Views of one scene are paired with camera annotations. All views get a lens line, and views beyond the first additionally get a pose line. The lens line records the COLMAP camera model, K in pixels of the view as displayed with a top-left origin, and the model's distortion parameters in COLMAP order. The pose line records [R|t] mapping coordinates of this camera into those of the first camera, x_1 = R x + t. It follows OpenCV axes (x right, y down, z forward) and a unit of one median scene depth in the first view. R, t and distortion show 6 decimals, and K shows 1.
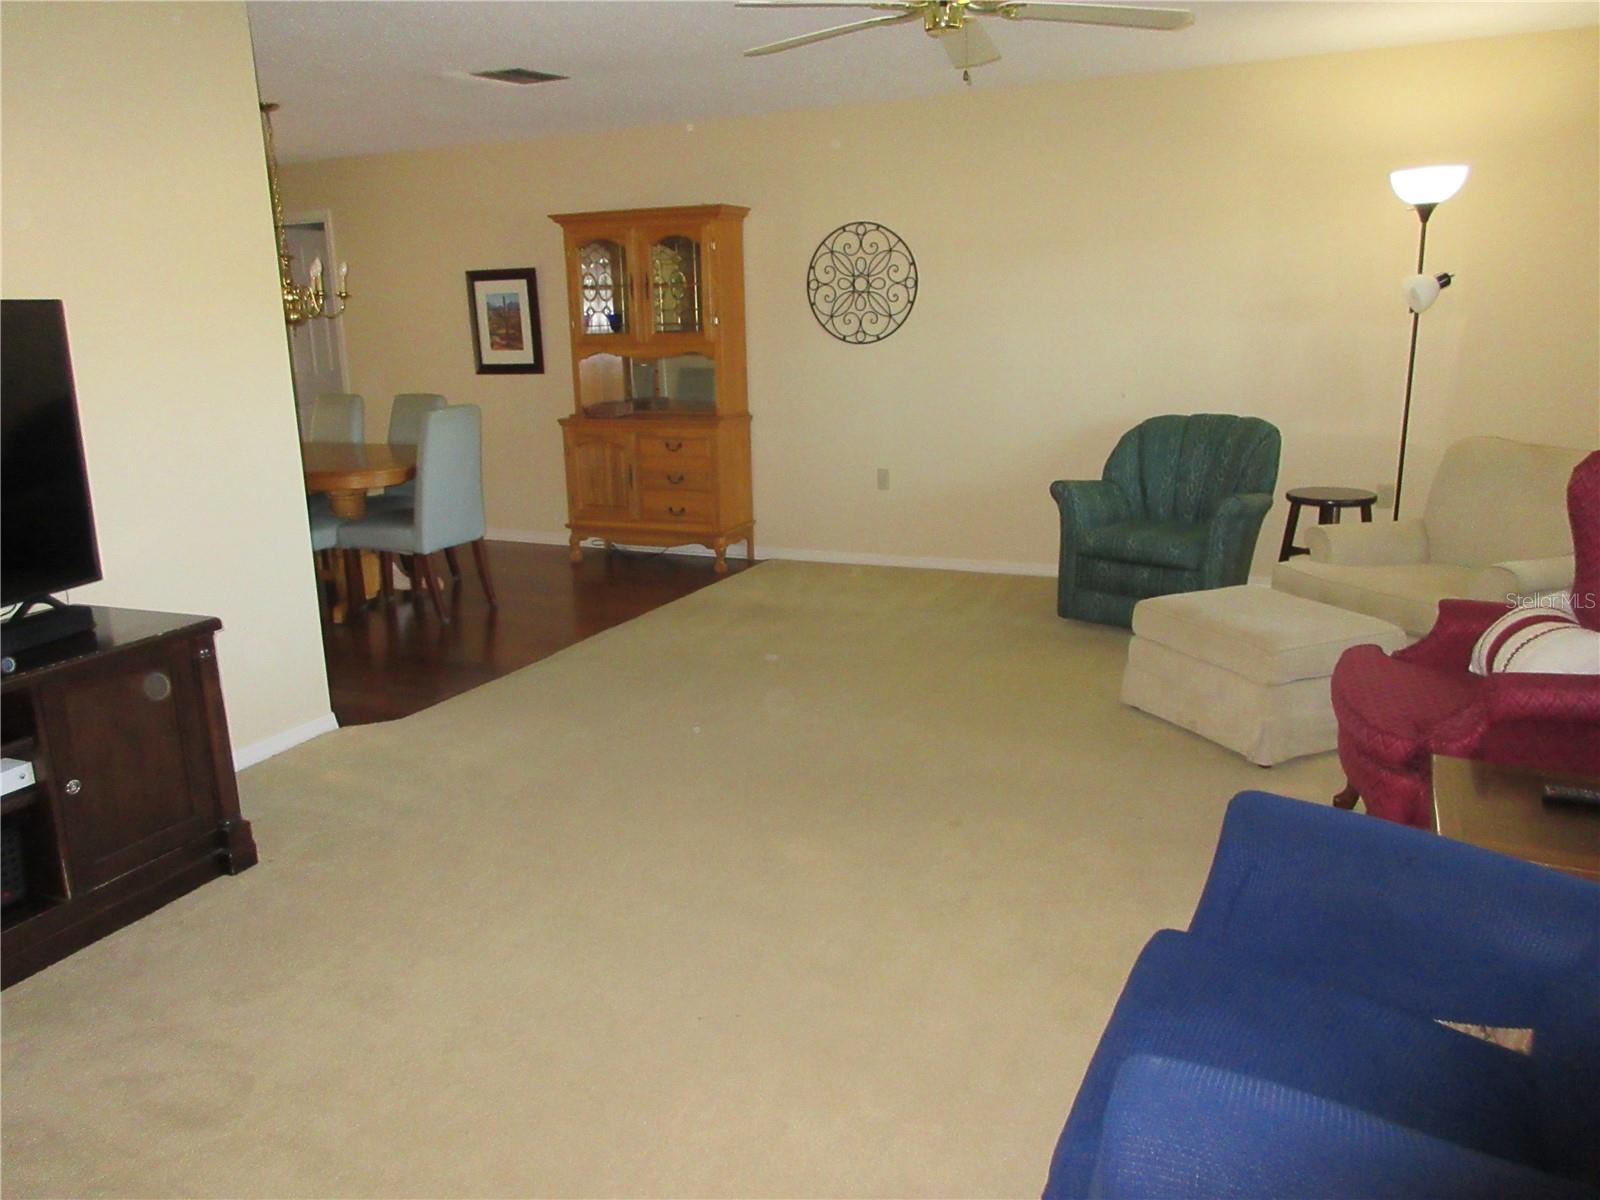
lens RADIAL K [[1204.9, 0, 800.4], [0, 1204.9, 598.9], [0, 0, 1]] dist [0.024754, -0.015293]
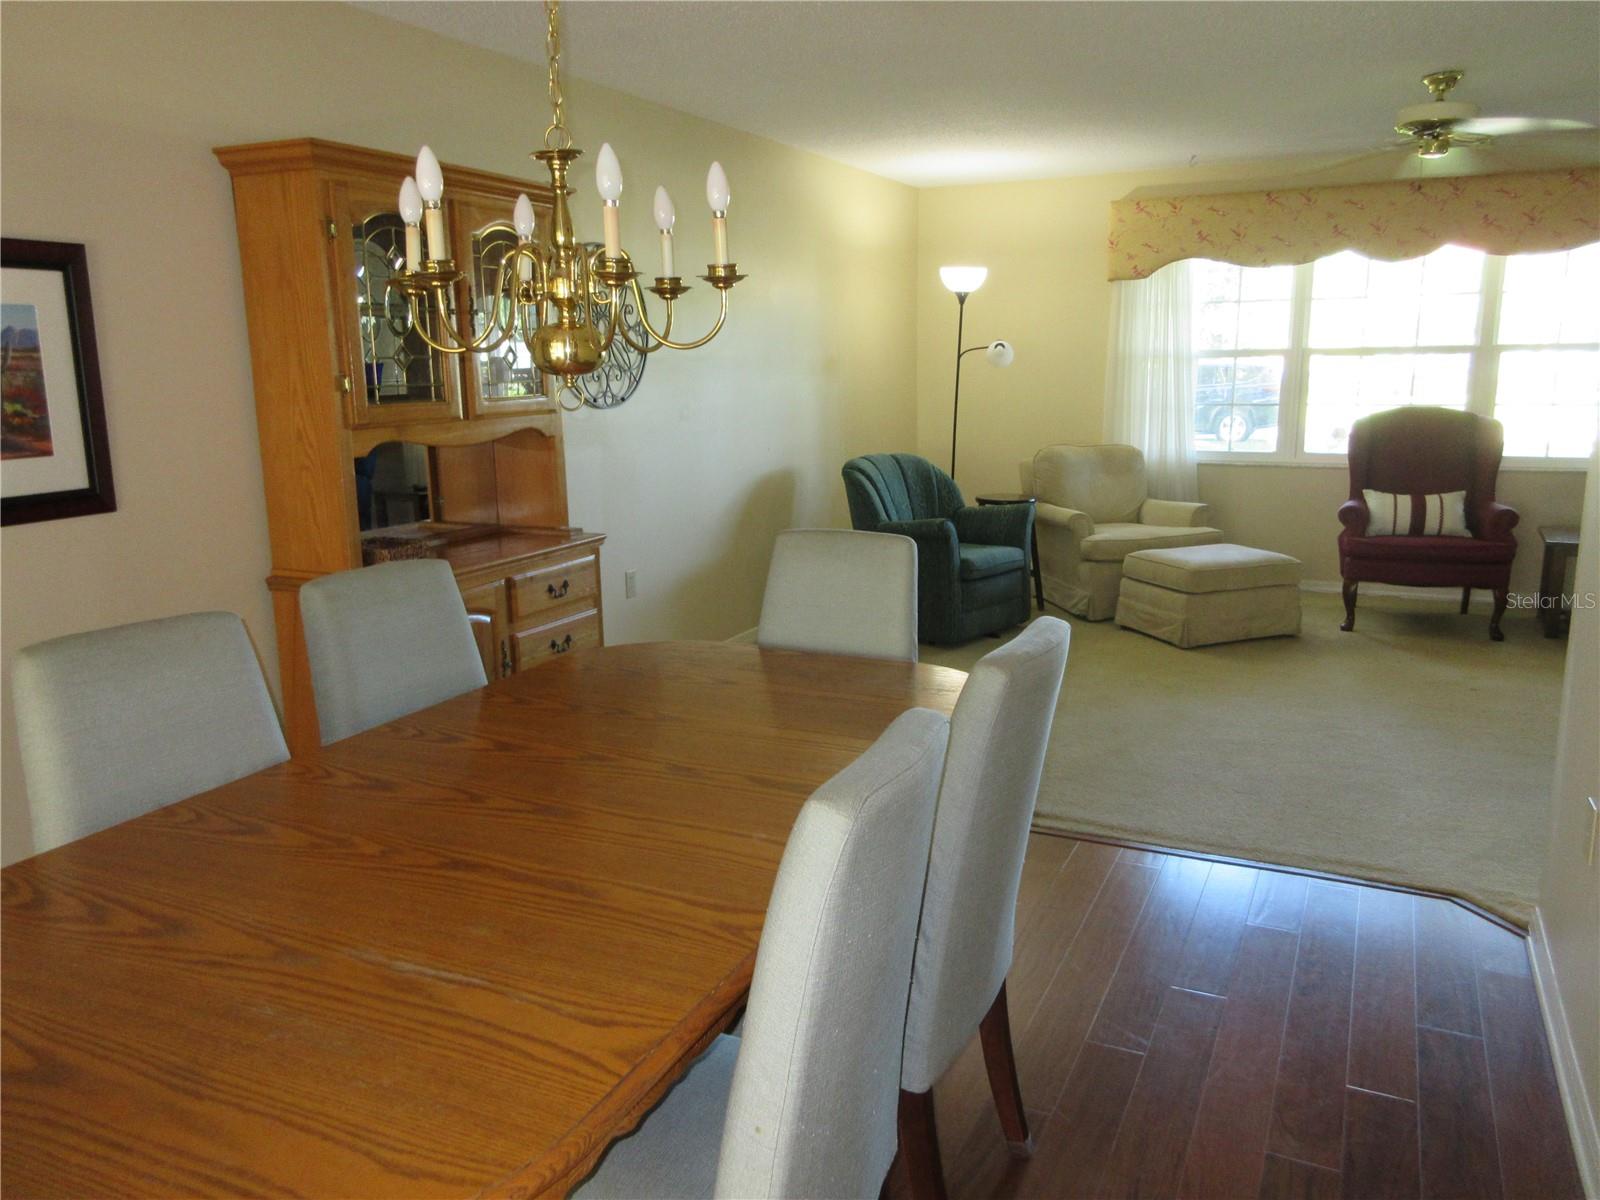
lens RADIAL K [[1204.9, 0, 800.9], [0, 1204.9, 599.7], [0, 0, 1]] dist [0.024754, -0.015293]
pose [[0.039080, -0.172335, 0.984263, -0.673354], [0.247876, 0.955899, 0.157527, -0.184329], [-0.968003, 0.237819, 0.080074, 0.842022]]
